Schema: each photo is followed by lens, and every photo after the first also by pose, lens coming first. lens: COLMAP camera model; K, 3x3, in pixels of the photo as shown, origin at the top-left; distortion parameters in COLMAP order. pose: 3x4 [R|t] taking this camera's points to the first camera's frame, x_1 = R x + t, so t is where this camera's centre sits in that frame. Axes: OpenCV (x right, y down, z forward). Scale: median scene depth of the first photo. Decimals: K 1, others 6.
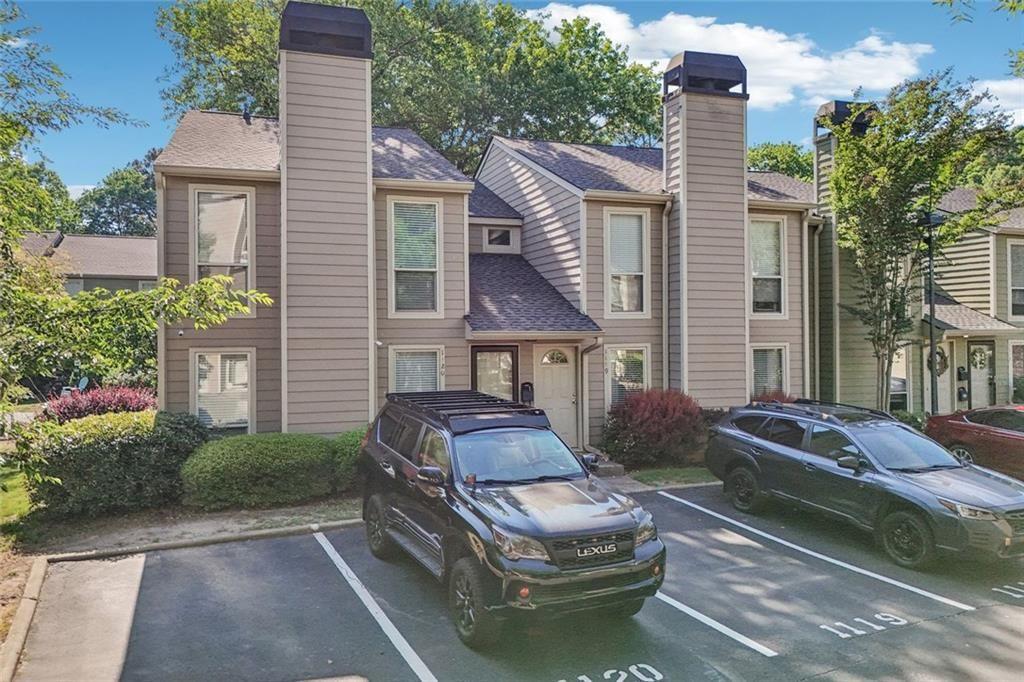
lens RADIAL K [[759.2, 0, 519.3], [0, 759.2, 336.0], [0, 0, 1]] dist [0.053800, -0.030618]
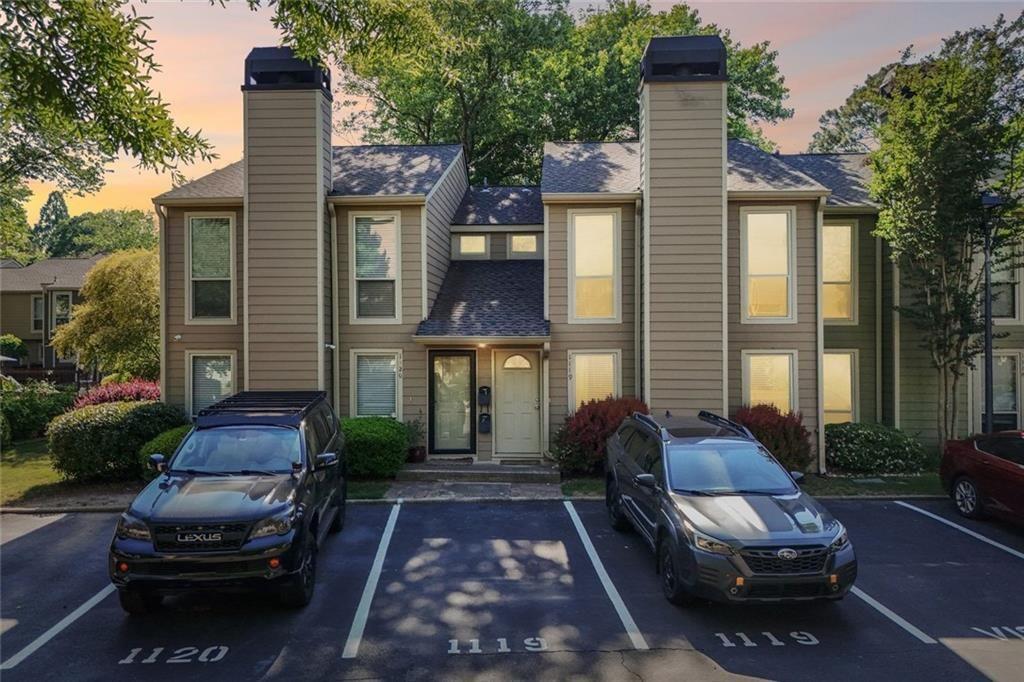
lens RADIAL K [[759.2, 0, 522.0], [0, 759.2, 344.3], [0, 0, 1]] dist [0.053800, -0.030618]
pose [[0.930383, 0.005858, -0.366542, 0.497739], [-0.004052, 0.999976, 0.005694, -0.001805], [0.366566, -0.003812, 0.930384, 0.079739]]
